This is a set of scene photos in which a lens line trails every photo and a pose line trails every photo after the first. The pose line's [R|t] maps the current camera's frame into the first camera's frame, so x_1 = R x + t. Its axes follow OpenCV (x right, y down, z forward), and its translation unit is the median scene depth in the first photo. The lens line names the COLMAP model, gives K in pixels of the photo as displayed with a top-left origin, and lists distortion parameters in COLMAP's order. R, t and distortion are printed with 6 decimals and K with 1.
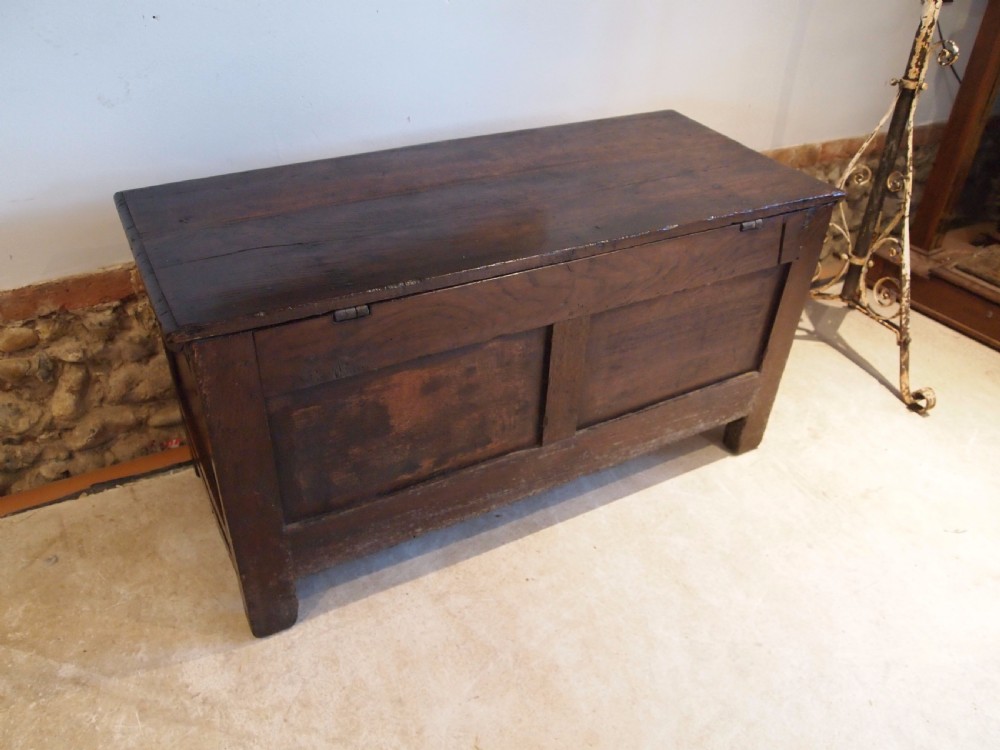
lens RADIAL K [[798.2, 0, 500.6], [0, 798.2, 378.0], [0, 0, 1]] dist [-0.045864, 0.000379]
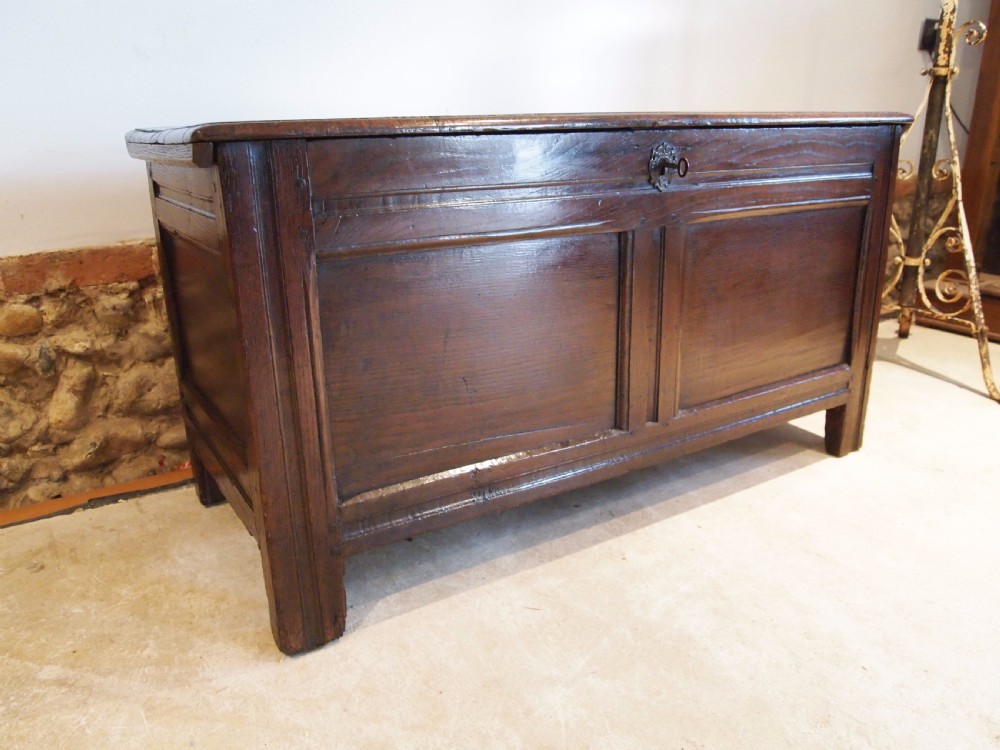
lens RADIAL K [[796.8, 0, 500.0], [0, 796.8, 375.0], [0, 0, 1]] dist [-0.045952, 0.000868]
pose [[0.998279, -0.052042, 0.027045, -0.098688], [0.057210, 0.965606, -0.253639, 0.245470], [-0.012915, 0.254750, 0.966921, 0.152080]]
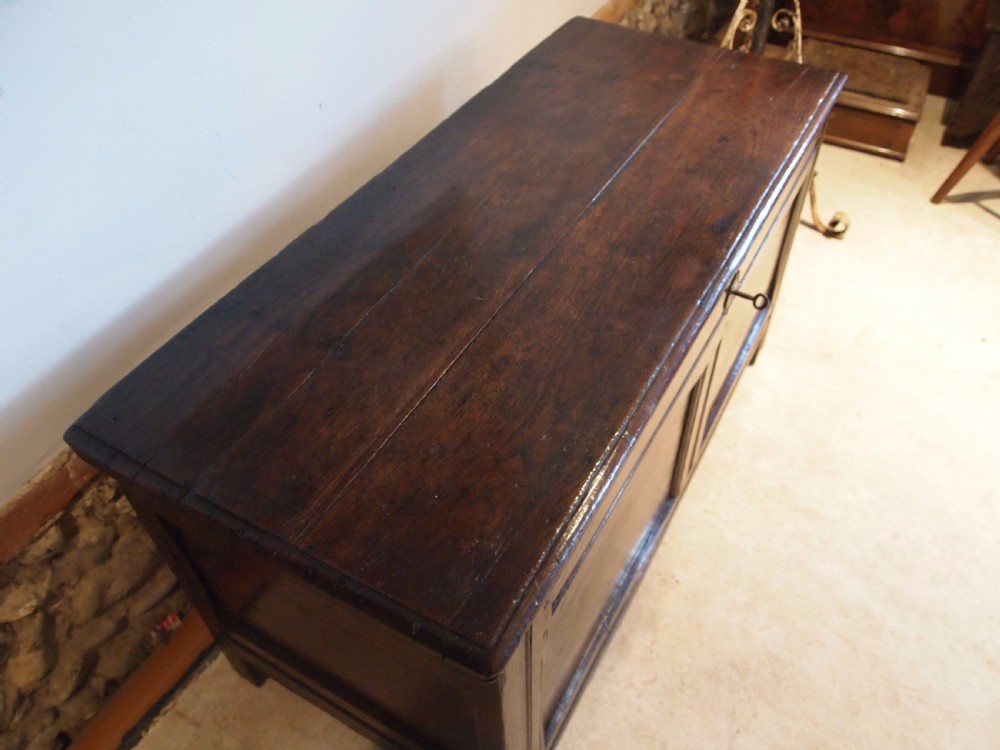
lens RADIAL K [[796.8, 0, 500.0], [0, 796.8, 375.0], [0, 0, 1]] dist [-0.045952, 0.000868]
pose [[0.858331, -0.392495, 0.330478, -0.327057], [0.310976, 0.910249, 0.273387, -0.259669], [-0.408120, -0.131886, 0.903351, 0.249582]]
